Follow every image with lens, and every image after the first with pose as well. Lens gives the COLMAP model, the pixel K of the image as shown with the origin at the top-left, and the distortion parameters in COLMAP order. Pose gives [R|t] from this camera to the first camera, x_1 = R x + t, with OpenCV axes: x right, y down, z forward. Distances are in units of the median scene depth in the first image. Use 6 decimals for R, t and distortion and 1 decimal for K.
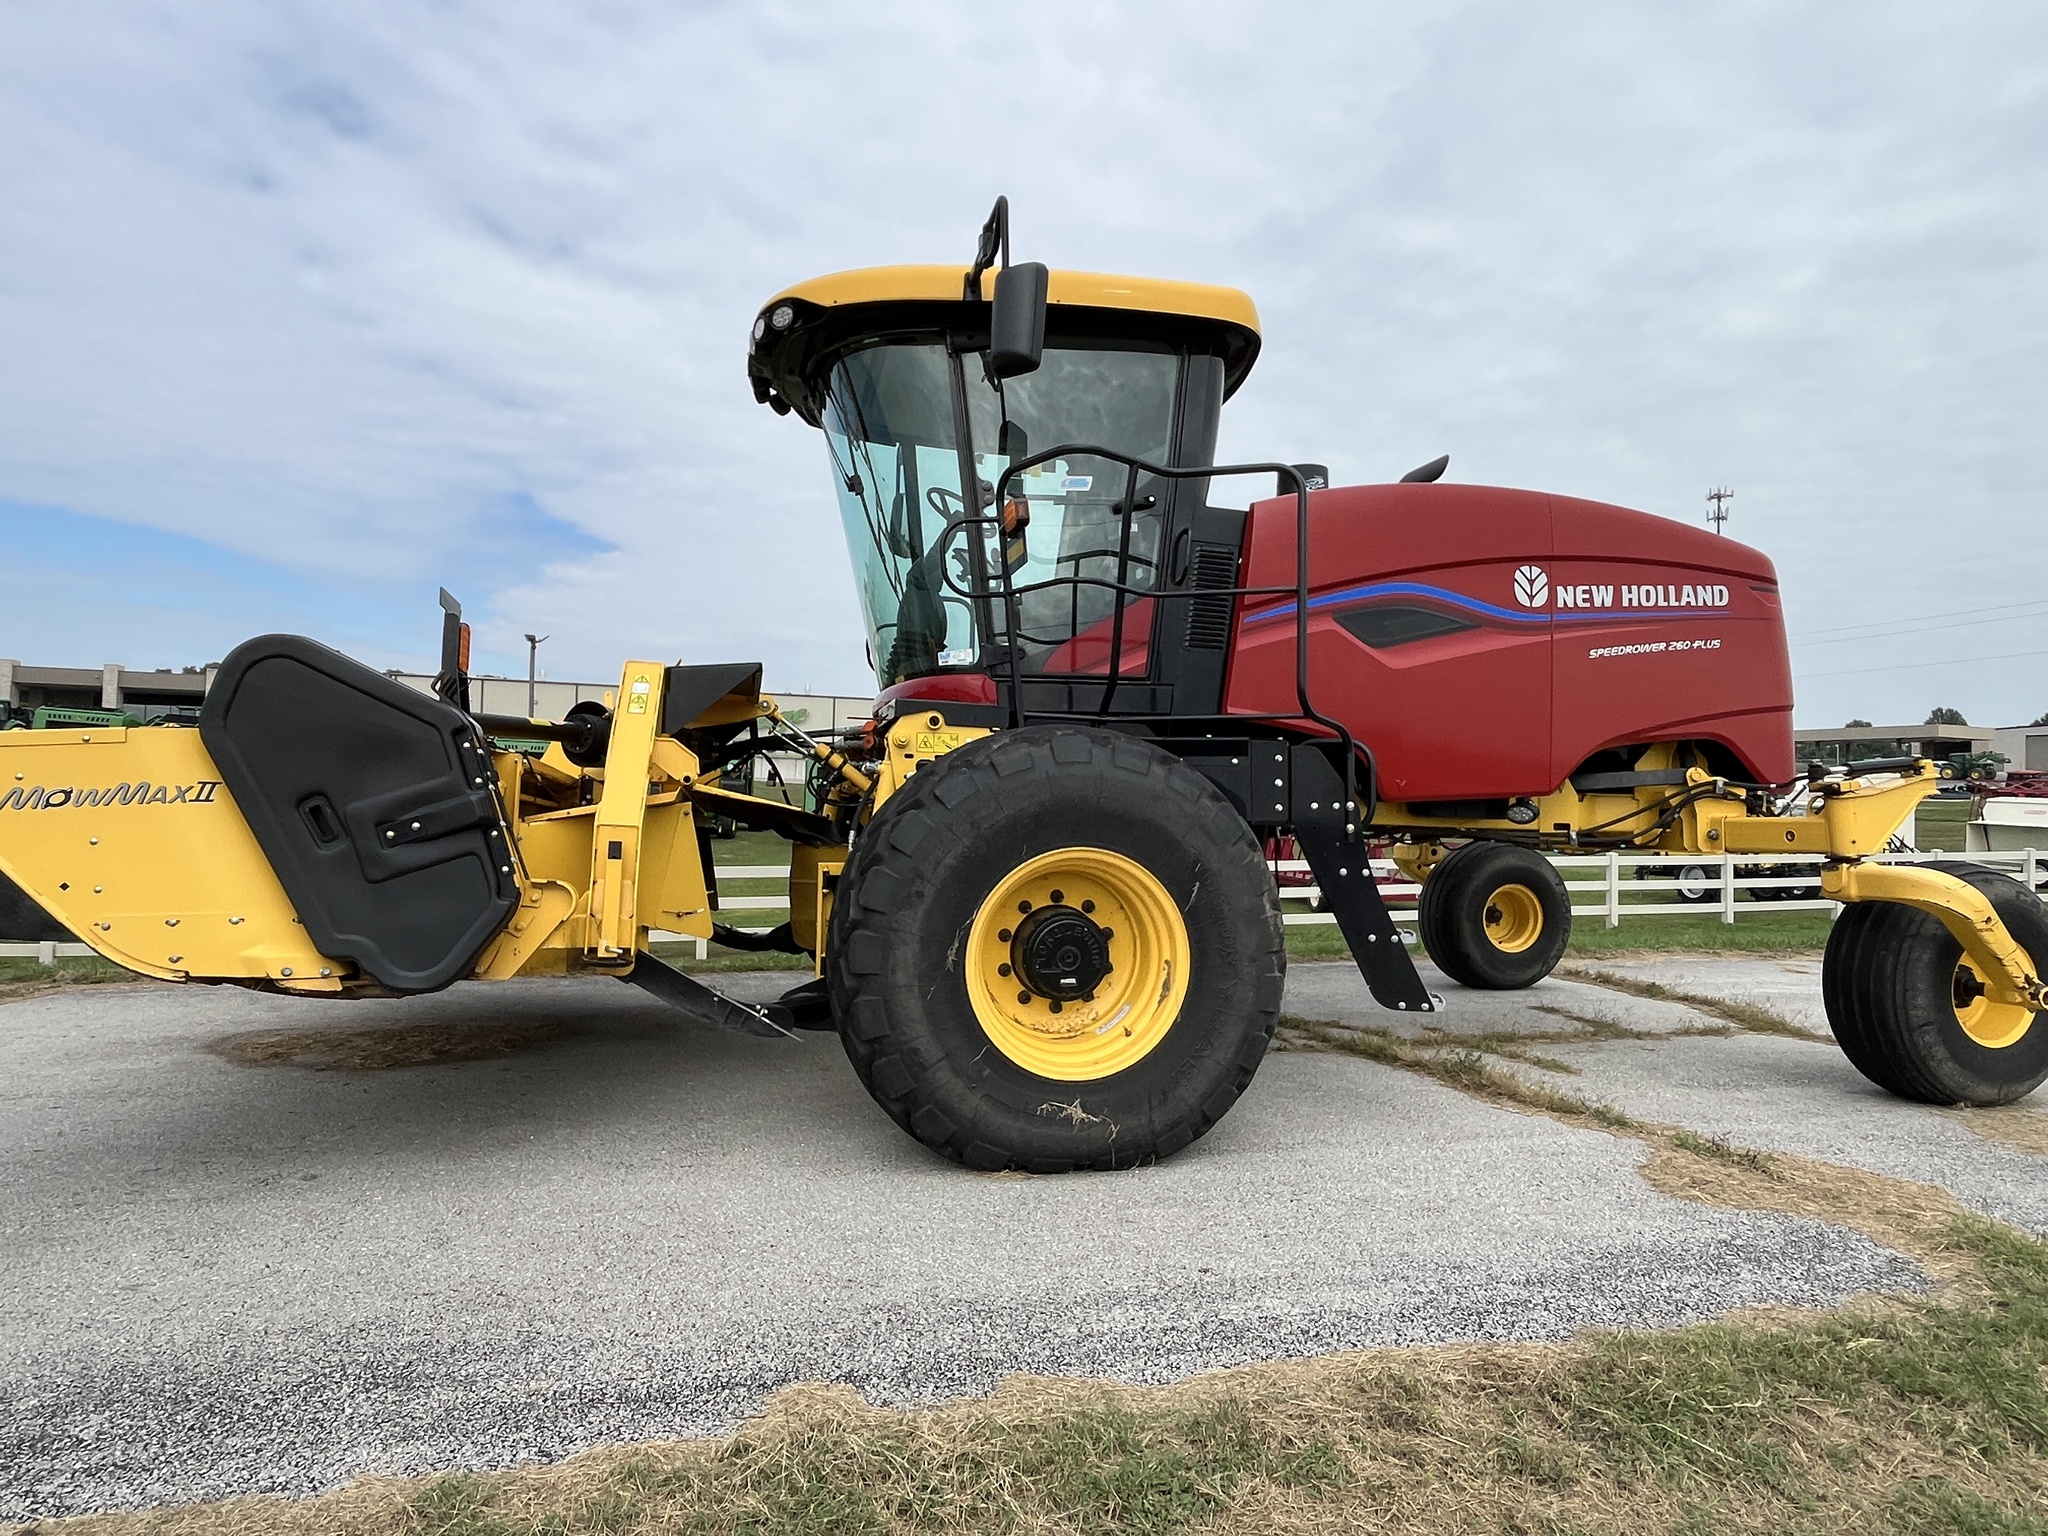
lens RADIAL K [[1185.8, 0, 1015.5], [0, 1185.8, 737.4], [0, 0, 1]] dist [-0.003480, 0.001633]
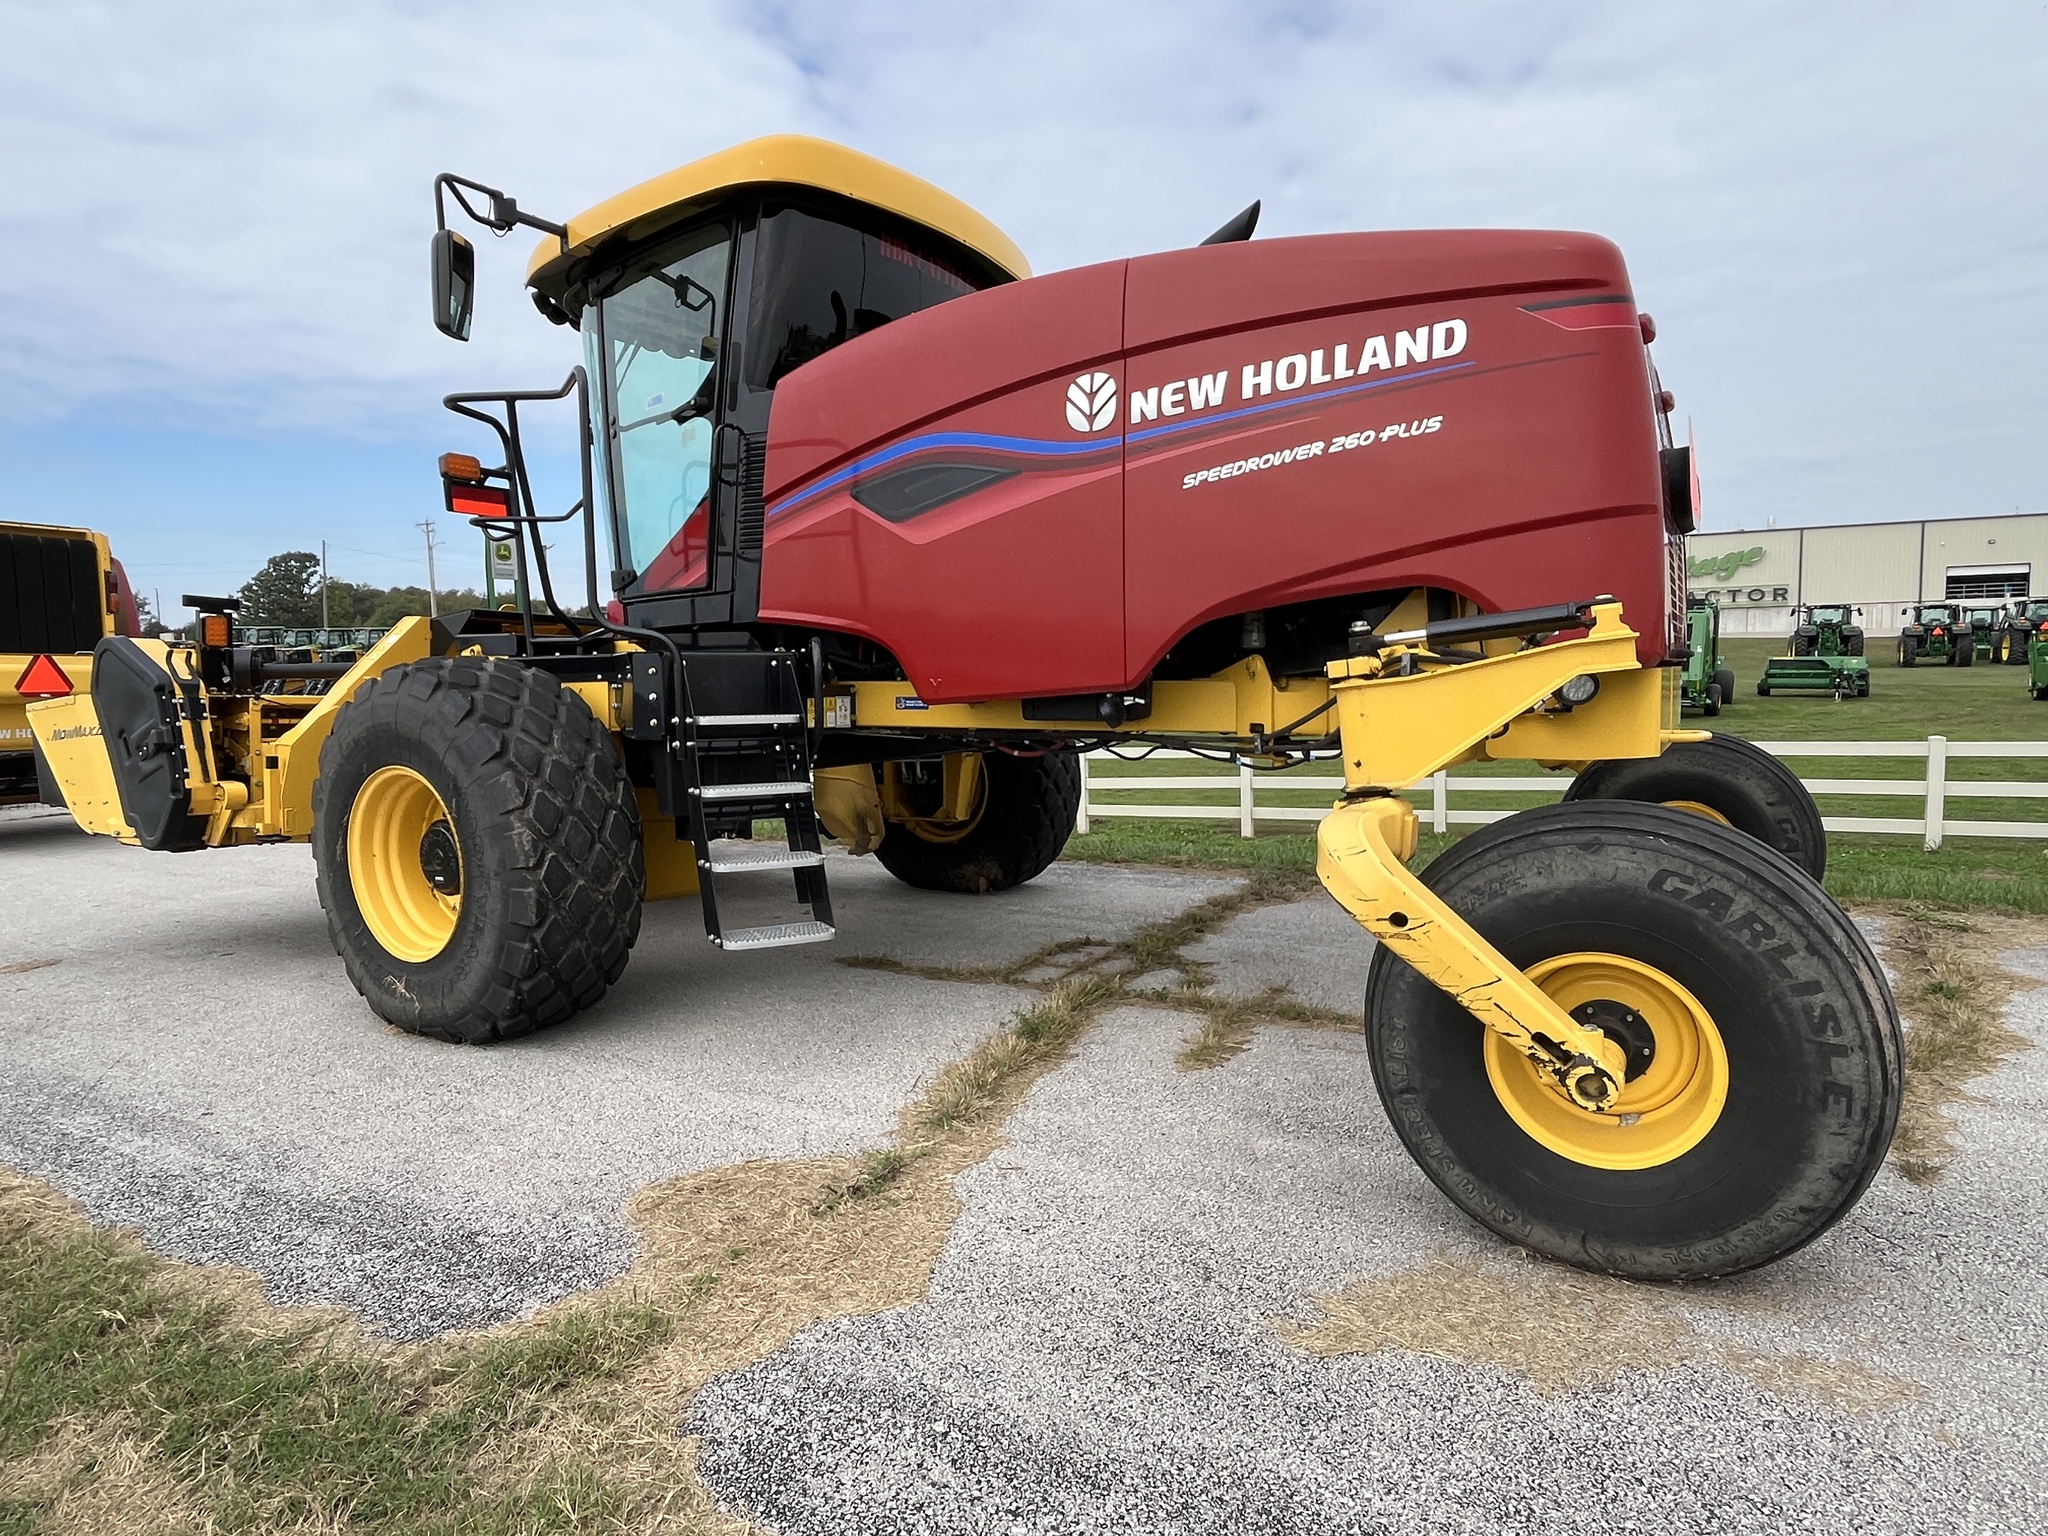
lens RADIAL K [[1076.7, 0, 861.3], [0, 1076.7, 772.7], [0, 0, 1]] dist [-0.003772, -0.000953]
pose [[0.717721, 0.026564, -0.695824, 0.798123], [0.087177, 0.987982, 0.127639, 0.001504], [0.690852, -0.152269, 0.706780, 0.395335]]
